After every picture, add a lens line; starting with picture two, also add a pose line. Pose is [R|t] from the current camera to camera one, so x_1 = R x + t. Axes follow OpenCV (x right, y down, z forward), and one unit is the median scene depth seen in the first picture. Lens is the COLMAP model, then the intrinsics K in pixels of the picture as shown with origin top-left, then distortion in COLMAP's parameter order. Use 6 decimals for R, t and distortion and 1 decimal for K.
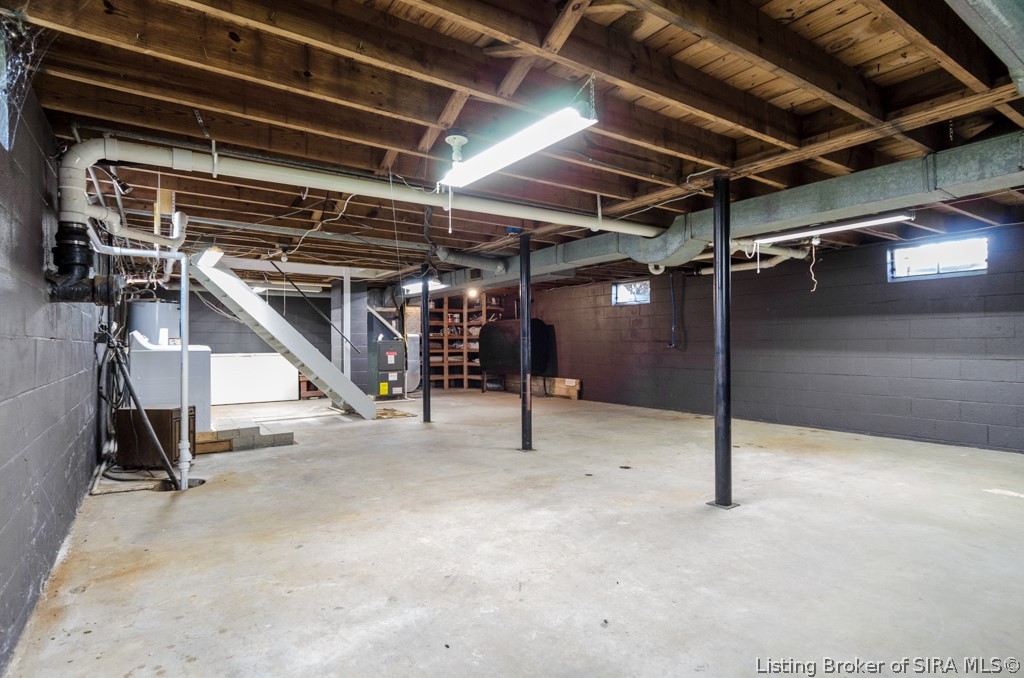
lens RADIAL K [[539.5, 0, 512.0], [0, 539.5, 339.0], [0, 0, 1]] dist [0.007609, 0.000670]
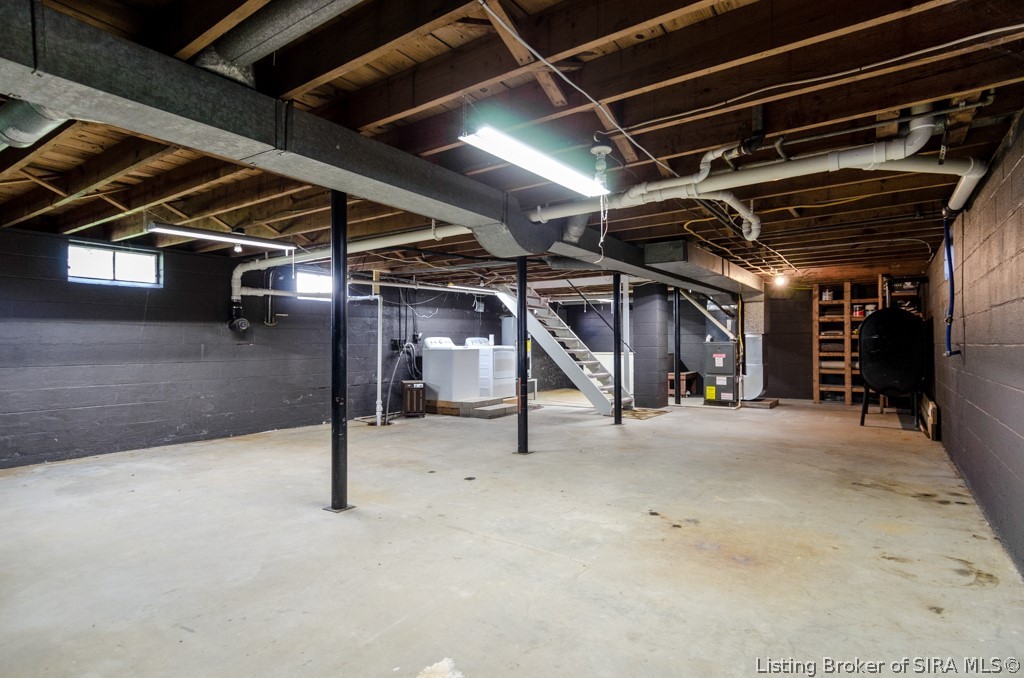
lens RADIAL K [[519.6, 0, 486.5], [0, 519.6, 341.6], [0, 0, 1]] dist [-0.001776, -0.001078]
pose [[0.329485, -0.003698, -0.944154, 0.489976], [0.010182, 0.999948, -0.000363, -0.000961], [0.944106, -0.009494, 0.329505, 0.329571]]
